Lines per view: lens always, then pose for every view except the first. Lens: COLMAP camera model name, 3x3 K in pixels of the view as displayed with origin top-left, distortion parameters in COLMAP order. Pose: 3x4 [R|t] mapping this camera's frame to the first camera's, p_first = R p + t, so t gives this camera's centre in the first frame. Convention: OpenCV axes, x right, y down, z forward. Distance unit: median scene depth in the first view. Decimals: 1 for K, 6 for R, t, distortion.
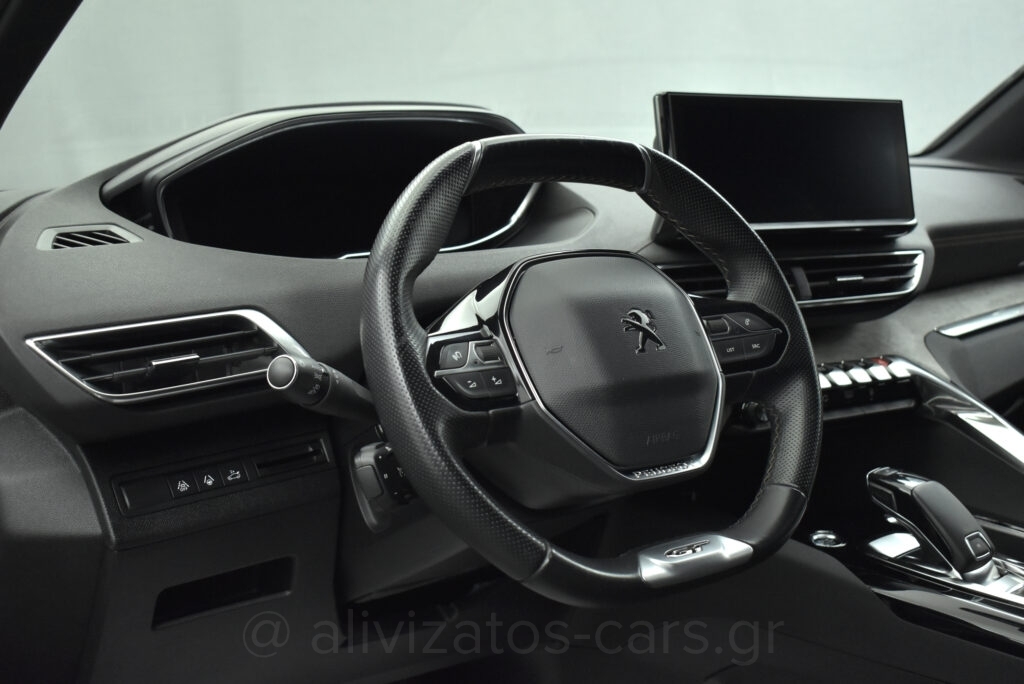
lens RADIAL K [[1174.1, 0, 513.6], [0, 1174.1, 342.0], [0, 0, 1]] dist [-0.073585, 0.000000]
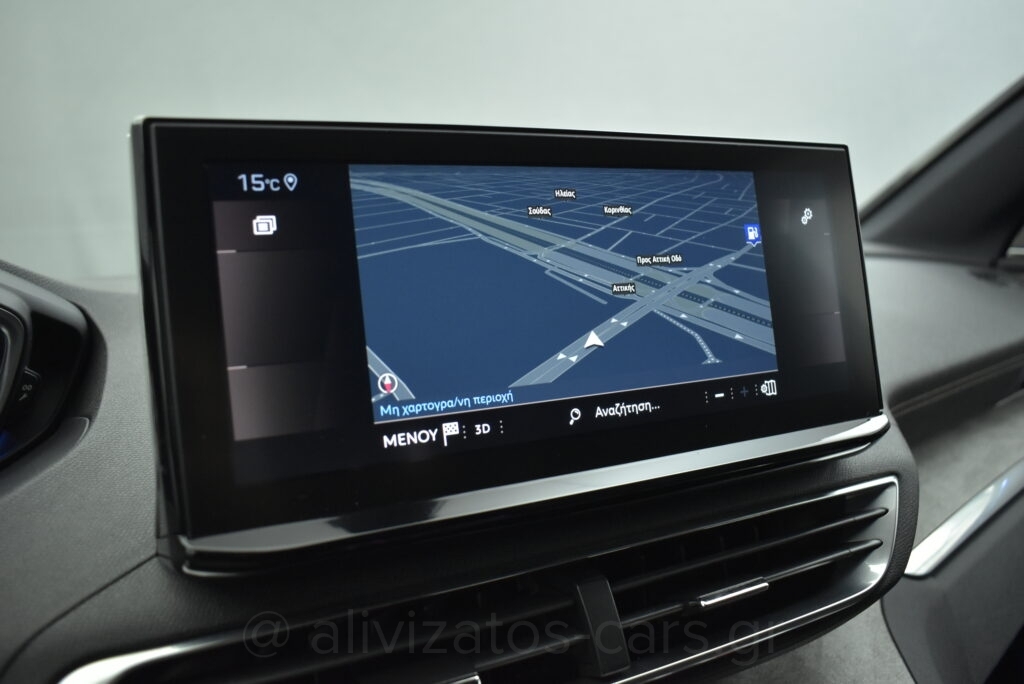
lens RADIAL K [[820.8, 0, 514.3], [0, 820.8, 341.6], [0, 0, 1]] dist [-0.086669, 0.020609]
pose [[0.999959, -0.008734, -0.002247, 0.276848], [0.008714, 0.999923, -0.008805, -0.177359], [0.002324, 0.008785, 0.999959, 0.926980]]
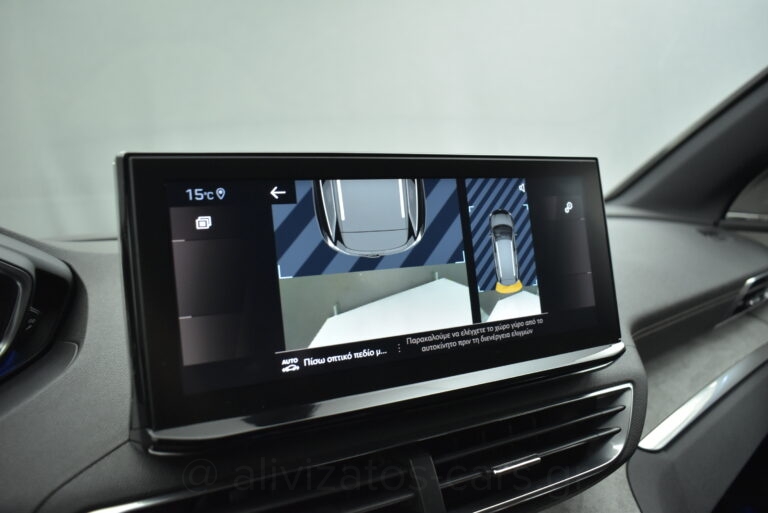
lens RADIAL K [[615.6, 0, 385.2], [0, 615.6, 256.9], [0, 0, 1]] dist [-0.086669, 0.020609]
pose [[0.999857, -0.005005, 0.016169, 0.280159], [0.005490, 0.999533, -0.030074, -0.192625], [-0.016011, 0.030158, 0.999417, 0.886932]]
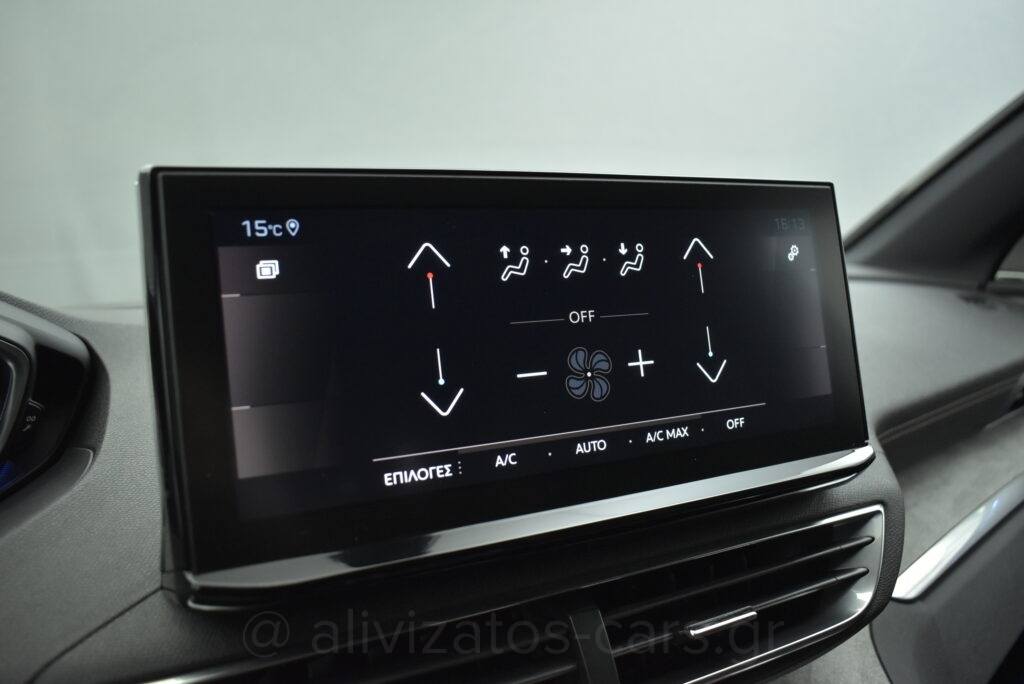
lens RADIAL K [[820.8, 0, 513.6], [0, 820.8, 343.4], [0, 0, 1]] dist [-0.086669, 0.020609]
pose [[0.999955, -0.008977, 0.003179, 0.277177], [0.009058, 0.999611, -0.026364, -0.185822], [-0.002941, 0.026392, 0.999647, 0.916632]]
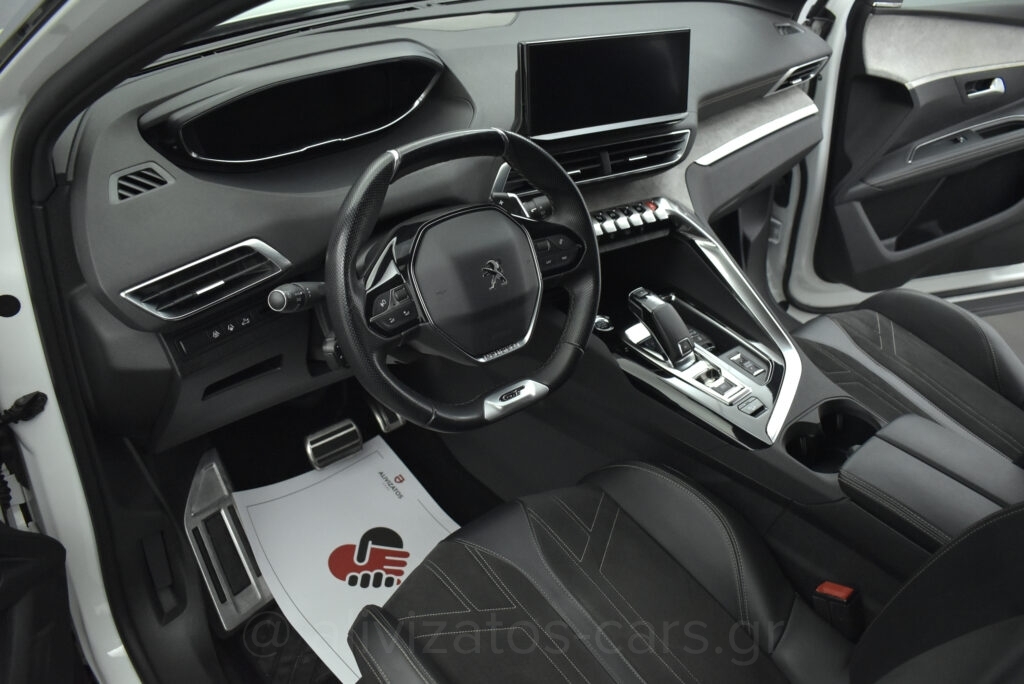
lens RADIAL K [[859.0, 0, 519.0], [0, 859.0, 340.4], [0, 0, 1]] dist [-0.101884, 0.001314]
pose [[0.991849, 0.018113, 0.126122, -0.006996], [-0.071314, 0.899200, 0.431687, -0.401020], [-0.105590, -0.437163, 0.893163, -0.122656]]
